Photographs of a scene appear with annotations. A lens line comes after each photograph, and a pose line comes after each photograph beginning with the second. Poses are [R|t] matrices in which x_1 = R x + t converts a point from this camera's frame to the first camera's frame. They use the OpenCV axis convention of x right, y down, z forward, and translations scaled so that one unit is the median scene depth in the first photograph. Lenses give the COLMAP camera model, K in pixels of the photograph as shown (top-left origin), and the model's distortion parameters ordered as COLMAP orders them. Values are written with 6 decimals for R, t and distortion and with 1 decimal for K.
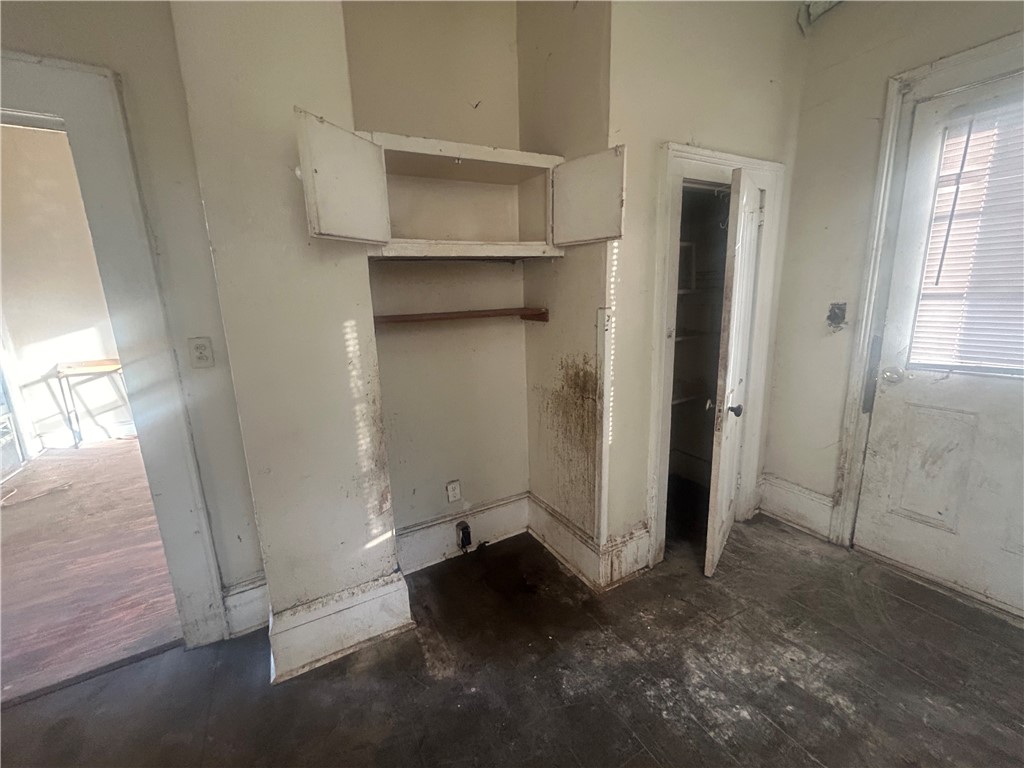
lens RADIAL K [[415.9, 0, 508.8], [0, 415.9, 381.9], [0, 0, 1]] dist [-0.001502, 0.002055]
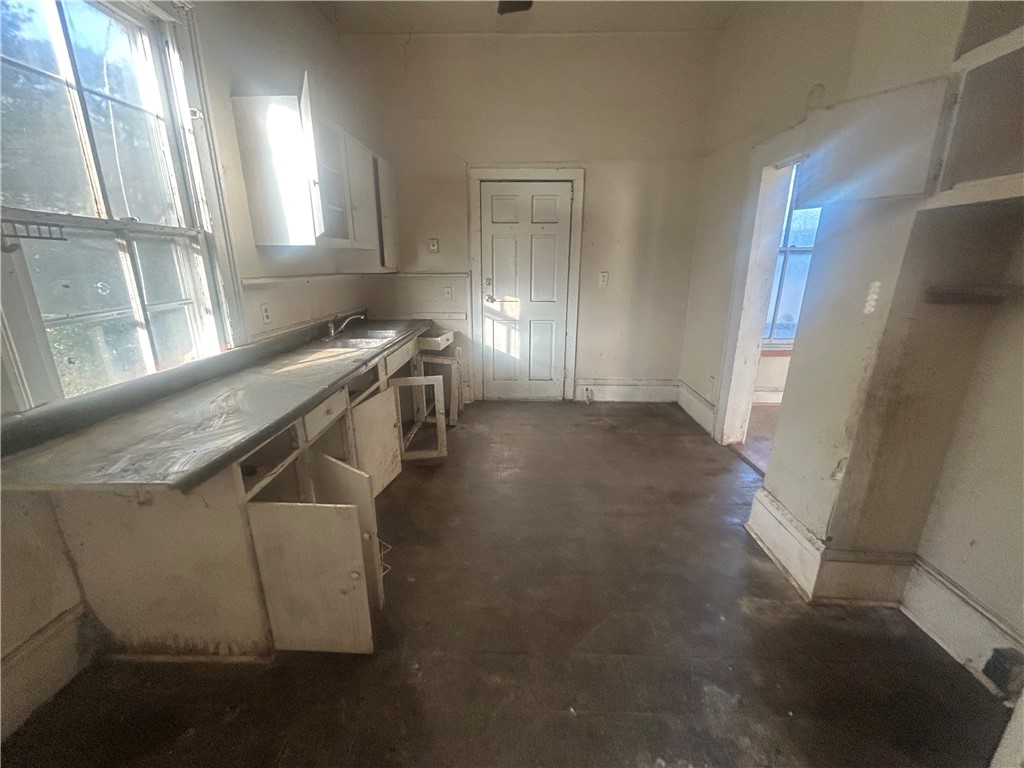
lens RADIAL K [[415.9, 0, 508.2], [0, 415.9, 380.0], [0, 0, 1]] dist [-0.001502, 0.002055]
pose [[-0.511584, 0.268007, -0.816366, 0.861899], [-0.166655, 0.901118, 0.400266, -0.170661], [0.842916, 0.340821, -0.416333, 0.689898]]
